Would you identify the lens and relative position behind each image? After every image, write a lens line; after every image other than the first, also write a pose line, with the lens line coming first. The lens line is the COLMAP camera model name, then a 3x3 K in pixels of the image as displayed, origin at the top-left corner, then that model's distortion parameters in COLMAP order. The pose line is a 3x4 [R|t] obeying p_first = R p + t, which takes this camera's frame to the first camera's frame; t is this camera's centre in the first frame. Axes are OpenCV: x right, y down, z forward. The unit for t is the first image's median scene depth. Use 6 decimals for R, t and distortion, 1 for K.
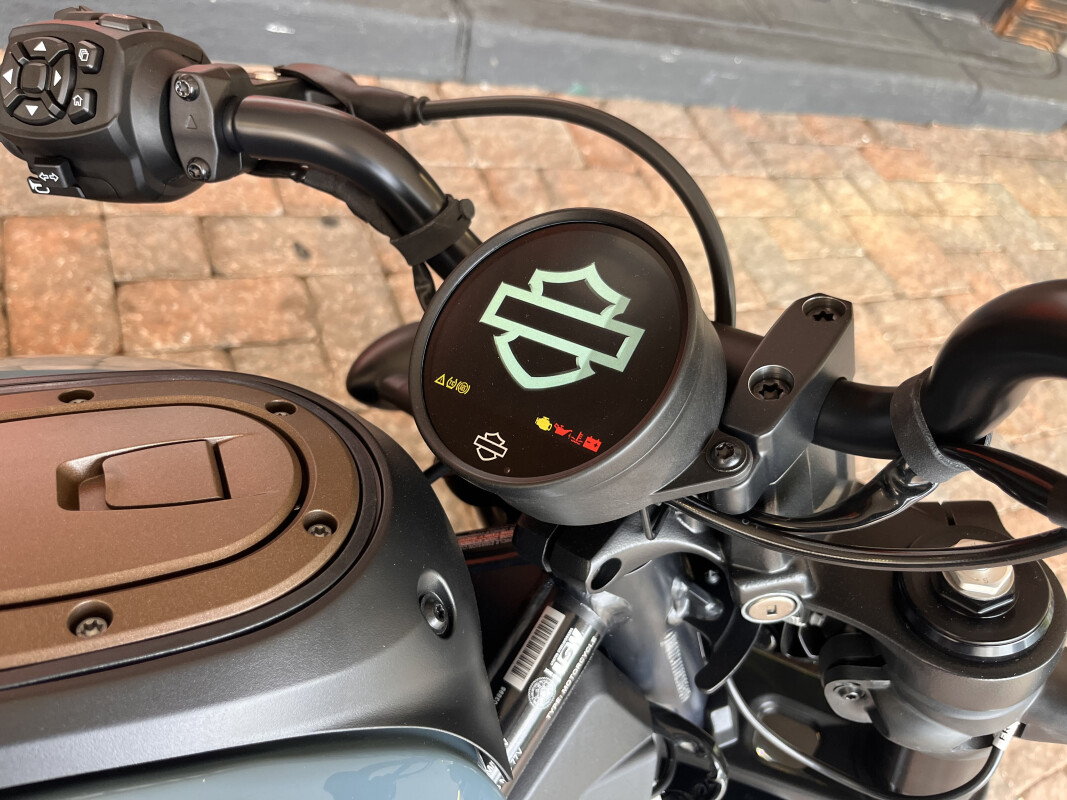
lens RADIAL K [[812.6, 0, 536.4], [0, 812.6, 395.6], [0, 0, 1]] dist [-0.000680, -0.041527]
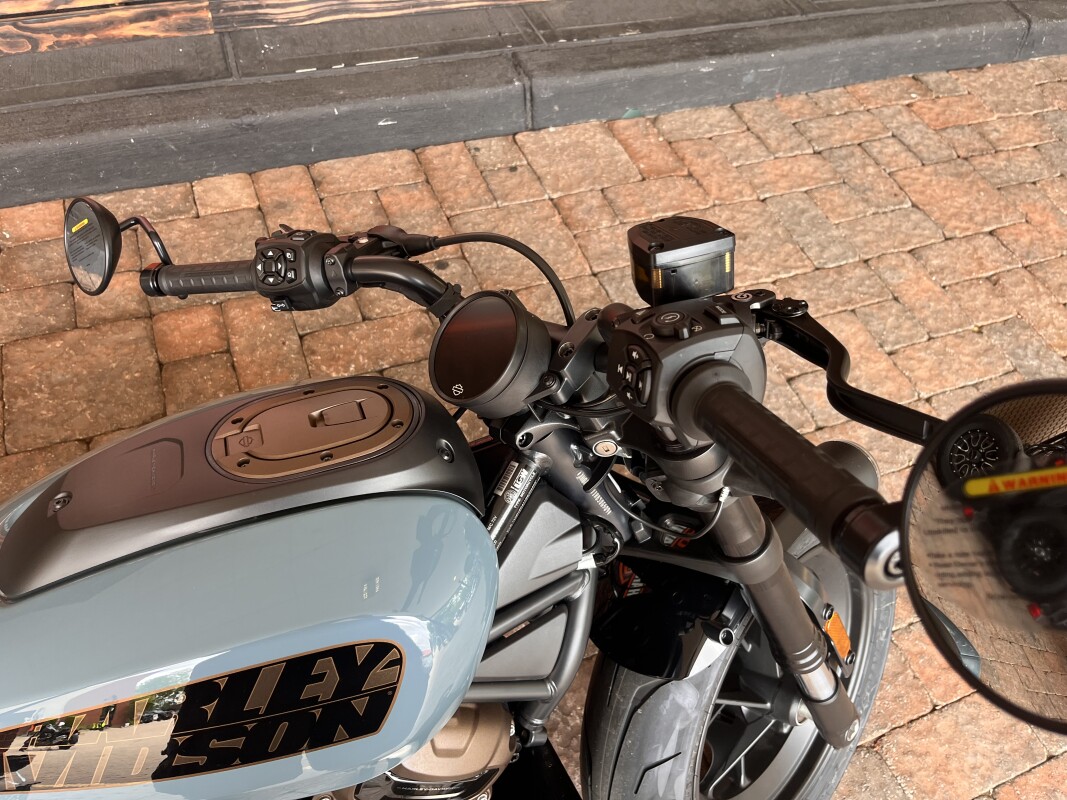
lens RADIAL K [[812.6, 0, 534.1], [0, 812.6, 407.7], [0, 0, 1]] dist [-0.000680, -0.041527]
pose [[0.970854, -0.131637, -0.200283, 0.139083], [0.136439, 0.990595, 0.010304, 0.025336], [0.197043, -0.037330, 0.979684, -0.301781]]
